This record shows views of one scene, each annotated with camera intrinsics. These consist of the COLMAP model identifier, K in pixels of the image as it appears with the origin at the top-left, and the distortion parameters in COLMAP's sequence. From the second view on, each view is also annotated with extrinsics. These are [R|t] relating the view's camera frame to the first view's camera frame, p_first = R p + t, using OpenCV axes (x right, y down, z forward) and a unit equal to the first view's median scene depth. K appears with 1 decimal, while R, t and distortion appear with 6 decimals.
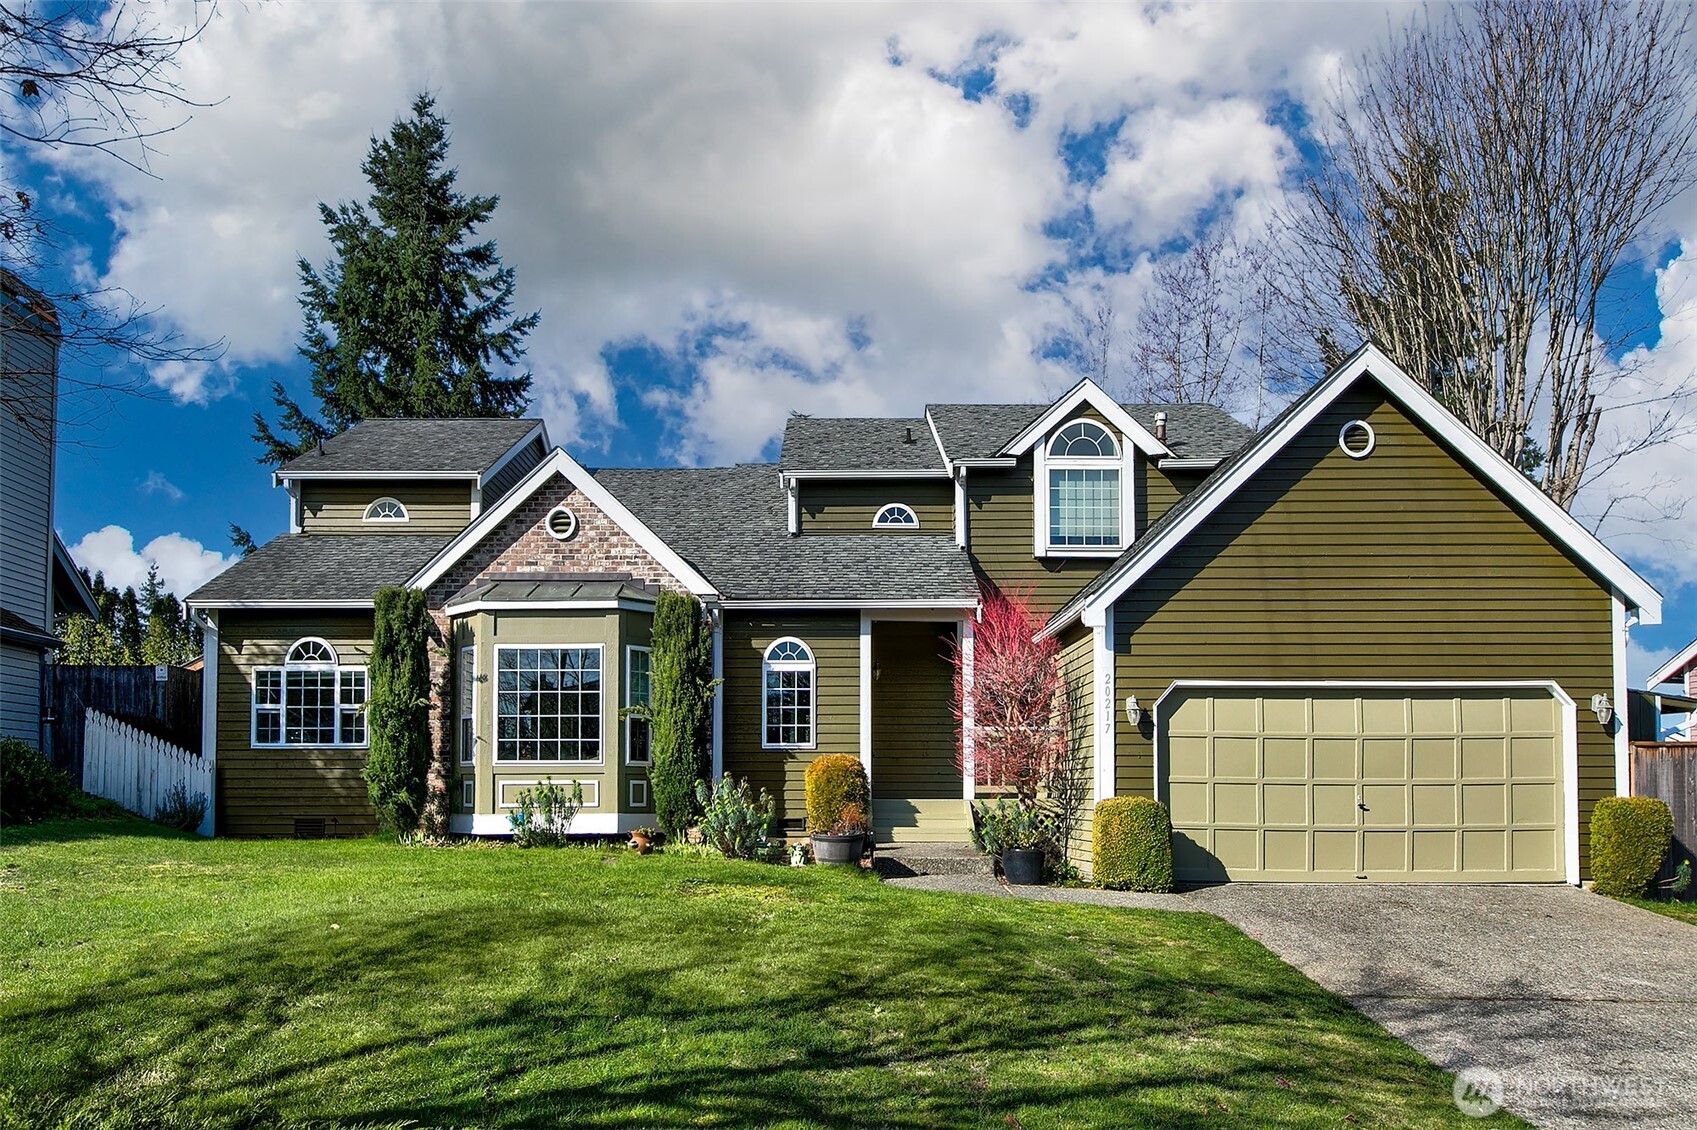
lens RADIAL K [[1357.8, 0, 848.4], [0, 1357.8, 700.0], [0, 0, 1]] dist [0.005504, 0.004987]
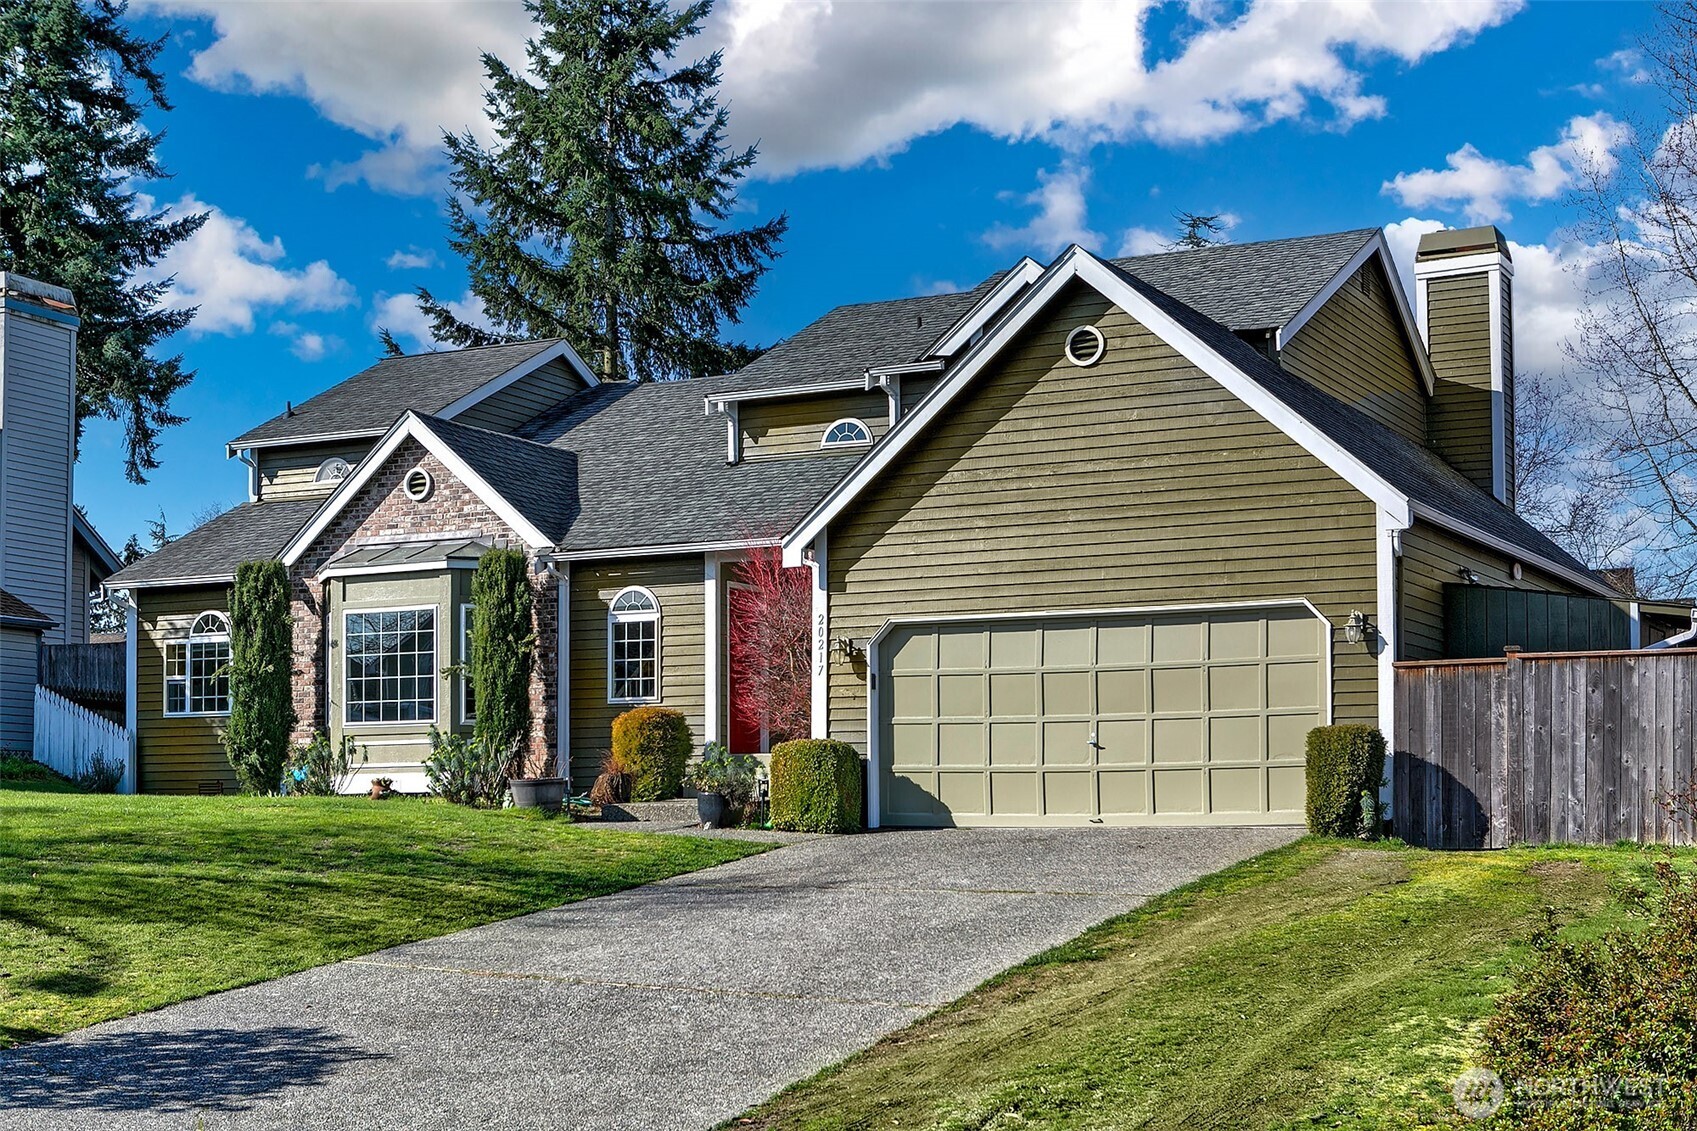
lens RADIAL K [[2537.3, 0, 848.5], [0, 2537.3, 565.5], [0, 0, 1]] dist [-0.013544, -0.058117]
pose [[0.911215, -0.053119, -0.408491, 0.858918], [0.039701, 0.998359, -0.041263, 0.019661], [0.410013, 0.021382, 0.911829, -0.586039]]
